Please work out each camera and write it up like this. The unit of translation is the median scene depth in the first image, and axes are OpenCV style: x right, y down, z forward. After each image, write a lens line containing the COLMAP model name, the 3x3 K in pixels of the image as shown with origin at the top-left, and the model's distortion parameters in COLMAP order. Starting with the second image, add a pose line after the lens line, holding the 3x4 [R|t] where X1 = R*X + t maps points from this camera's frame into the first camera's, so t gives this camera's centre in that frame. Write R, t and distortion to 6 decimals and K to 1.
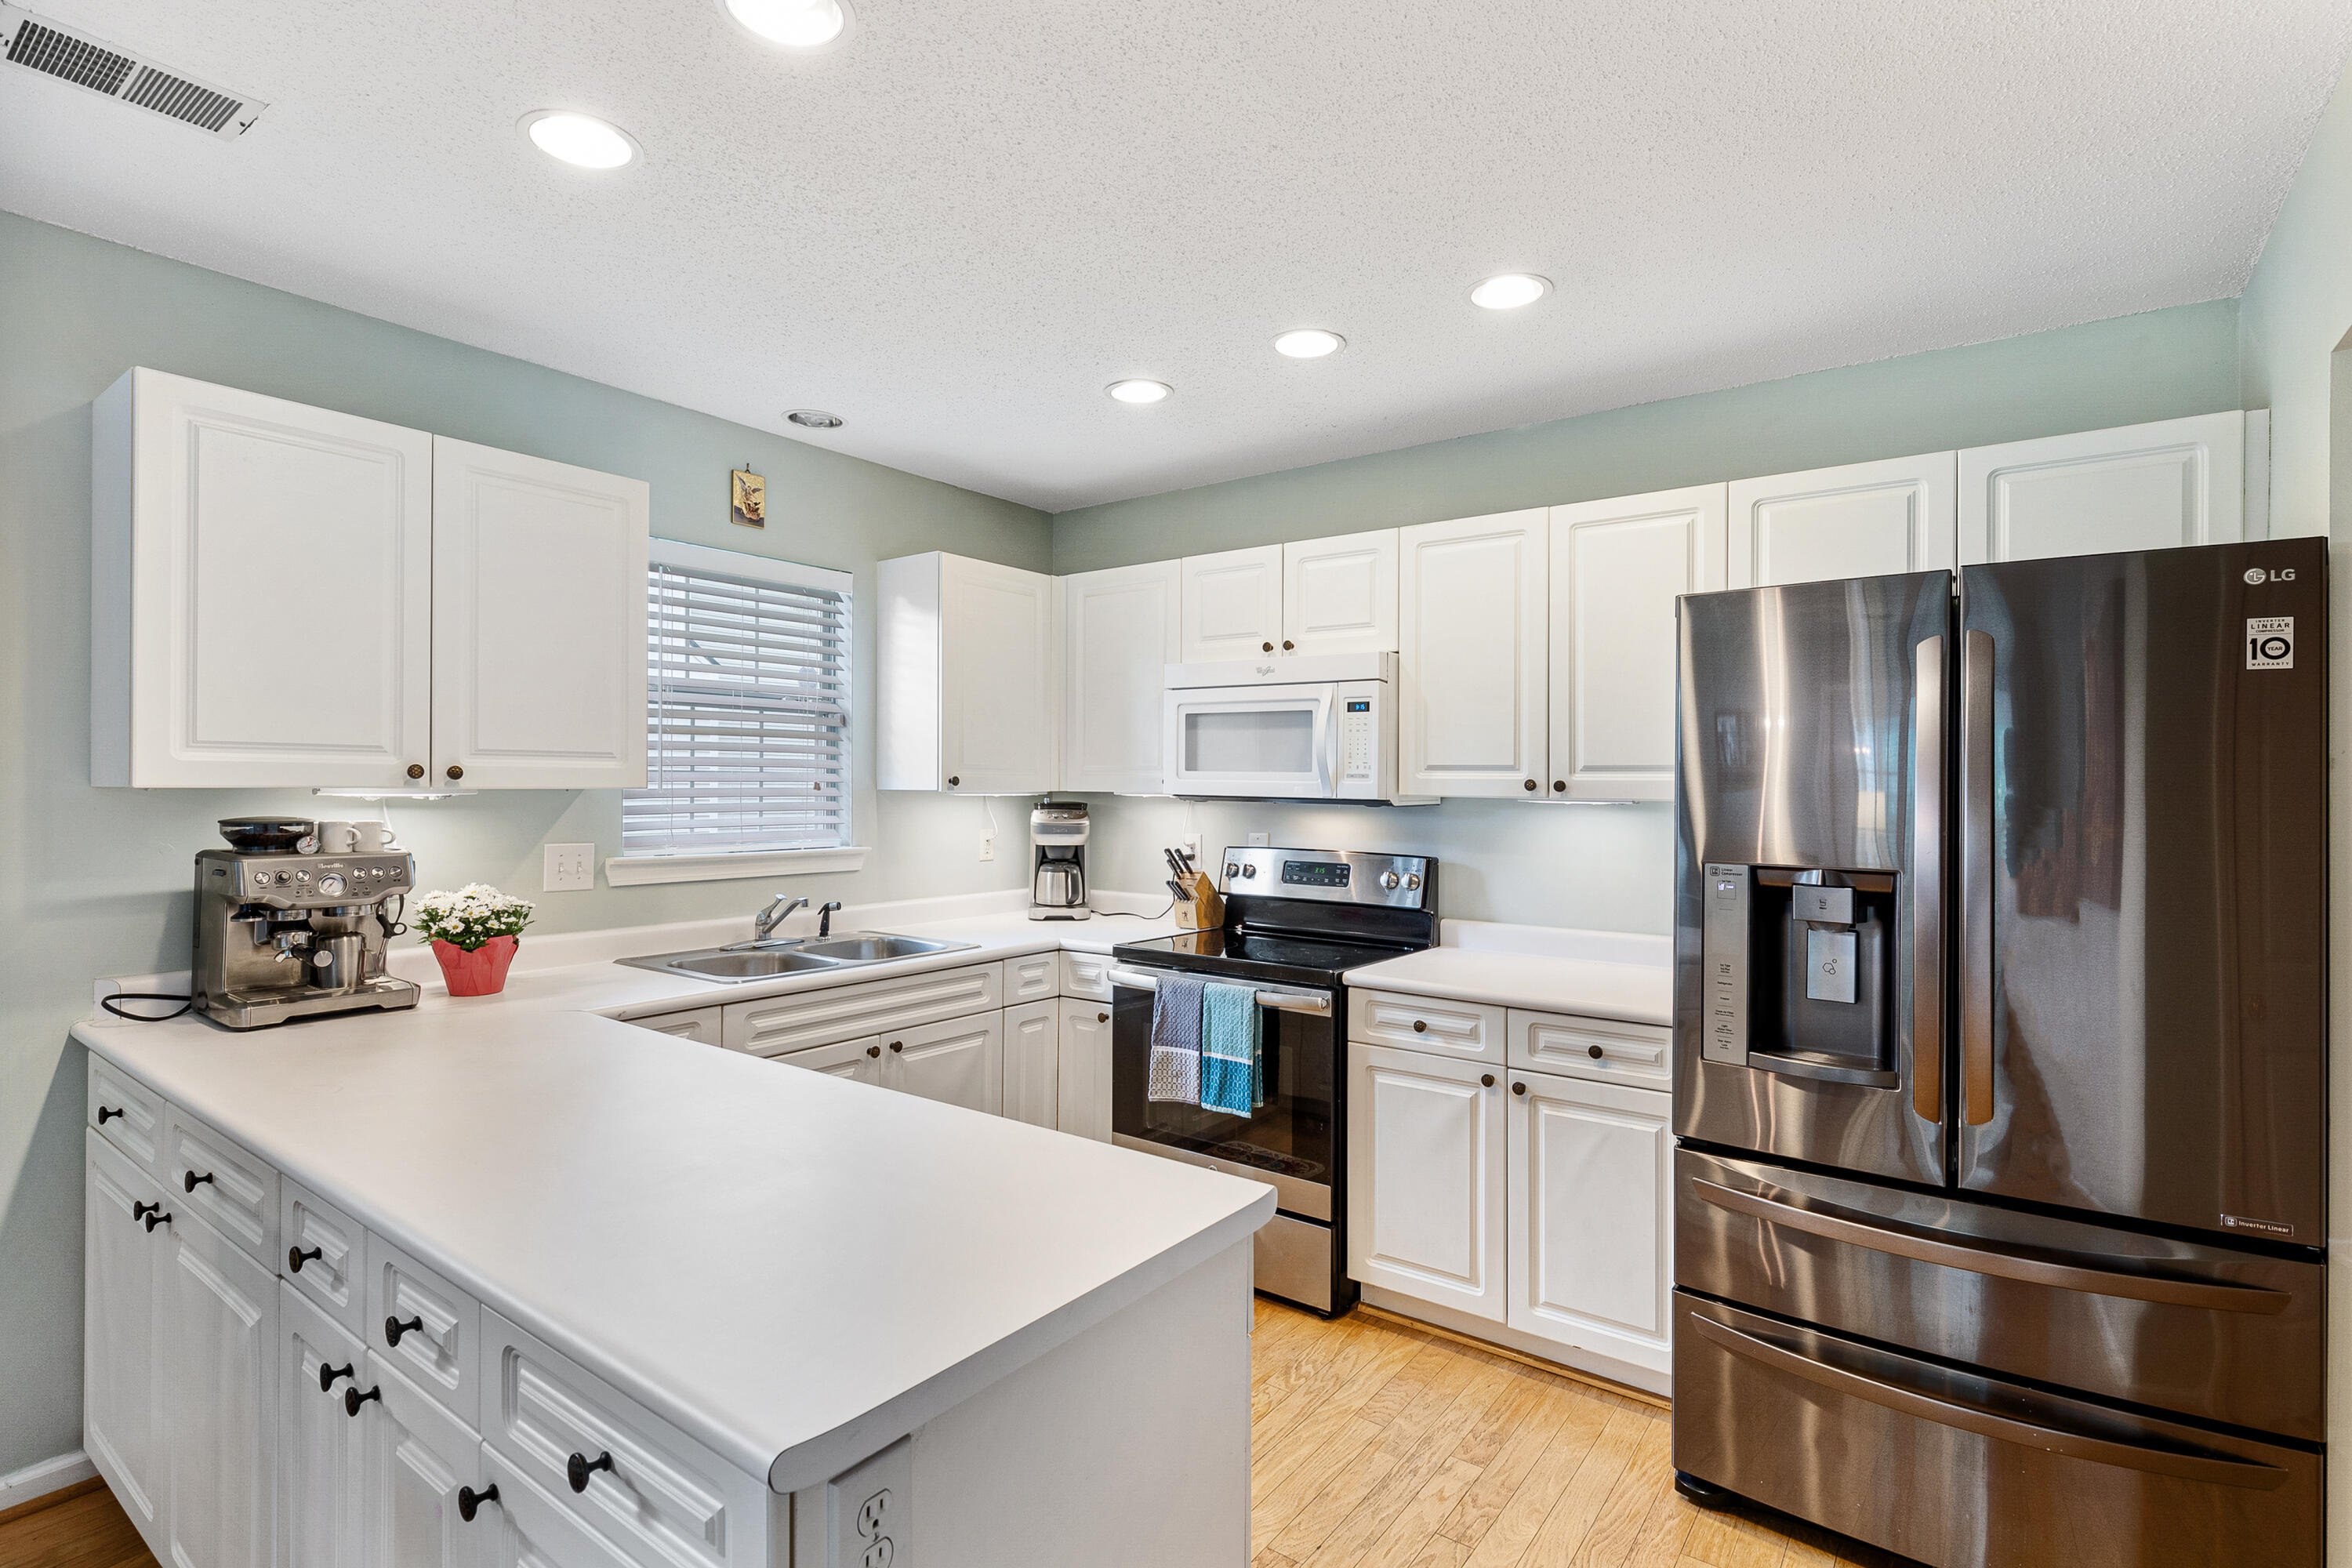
lens RADIAL K [[1137.0, 0, 1178.8], [0, 1137.0, 780.6], [0, 0, 1]] dist [-0.000576, -0.001578]
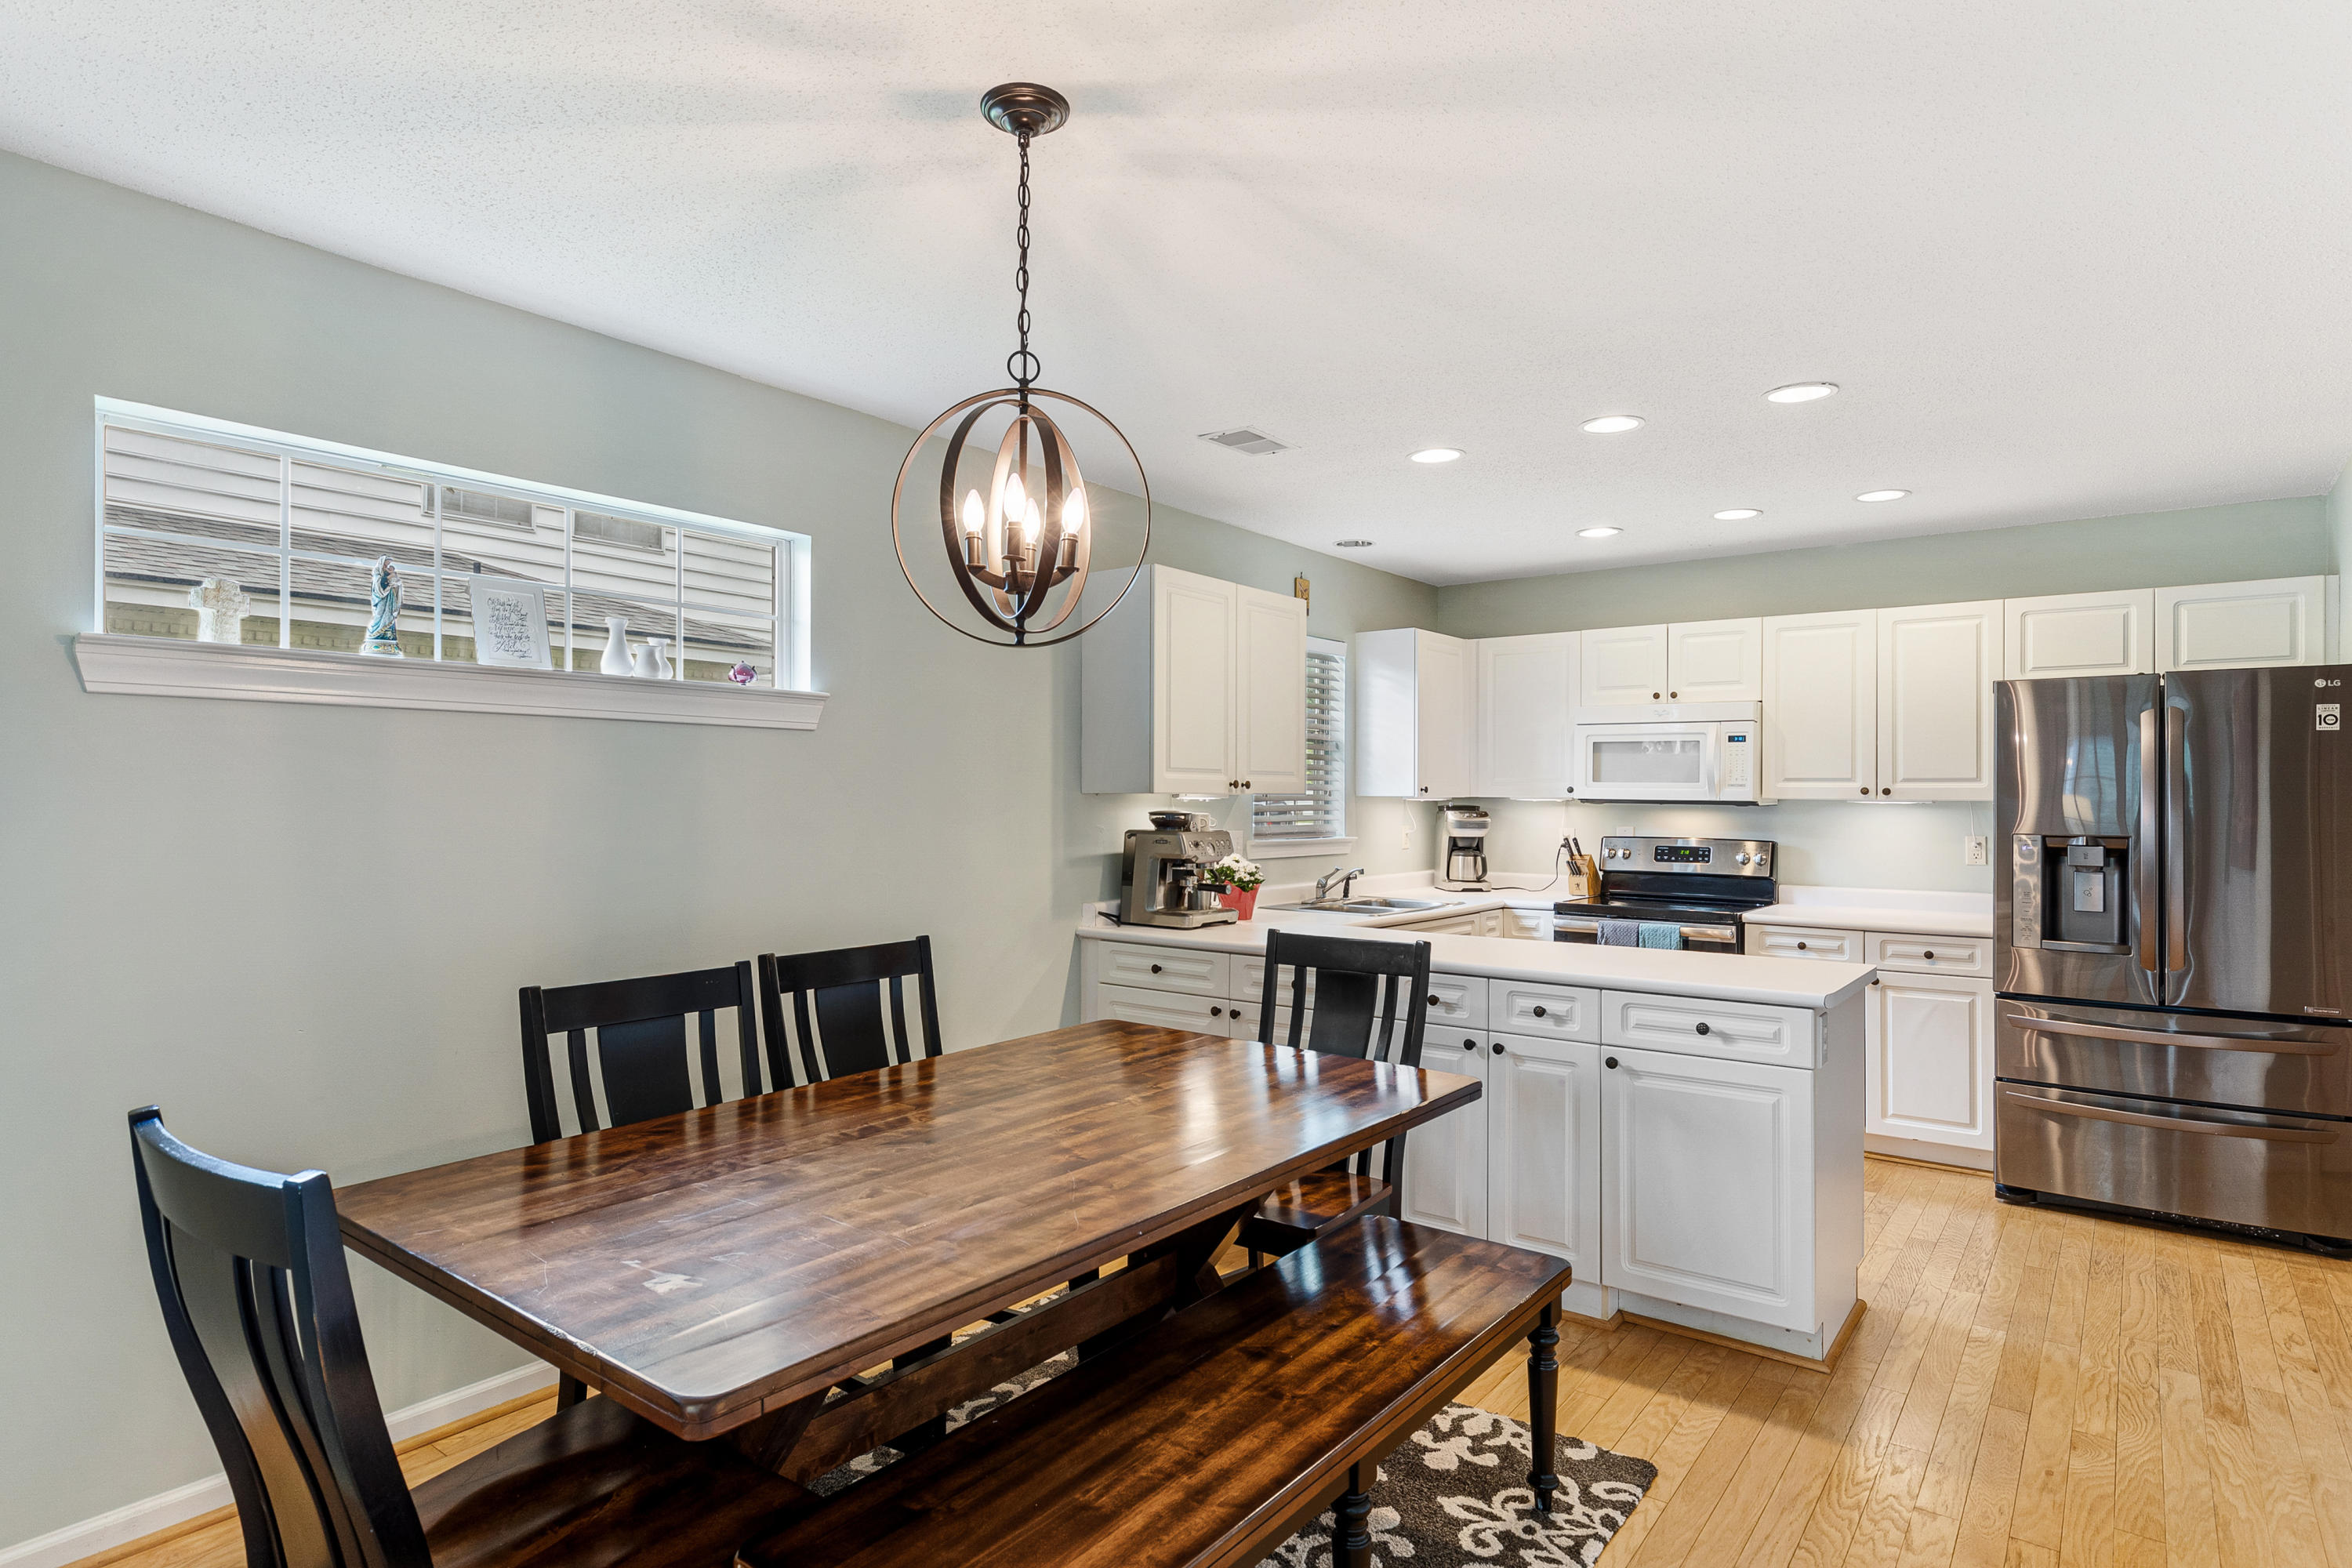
lens RADIAL K [[1282.1, 0, 1174.2], [0, 1282.1, 787.8], [0, 0, 1]] dist [-0.001924, -0.000482]
pose [[0.999866, -0.002351, -0.016192, -0.586324], [0.002314, 0.999995, -0.002266, 0.001540], [0.016198, 0.002228, 0.999866, -0.730101]]
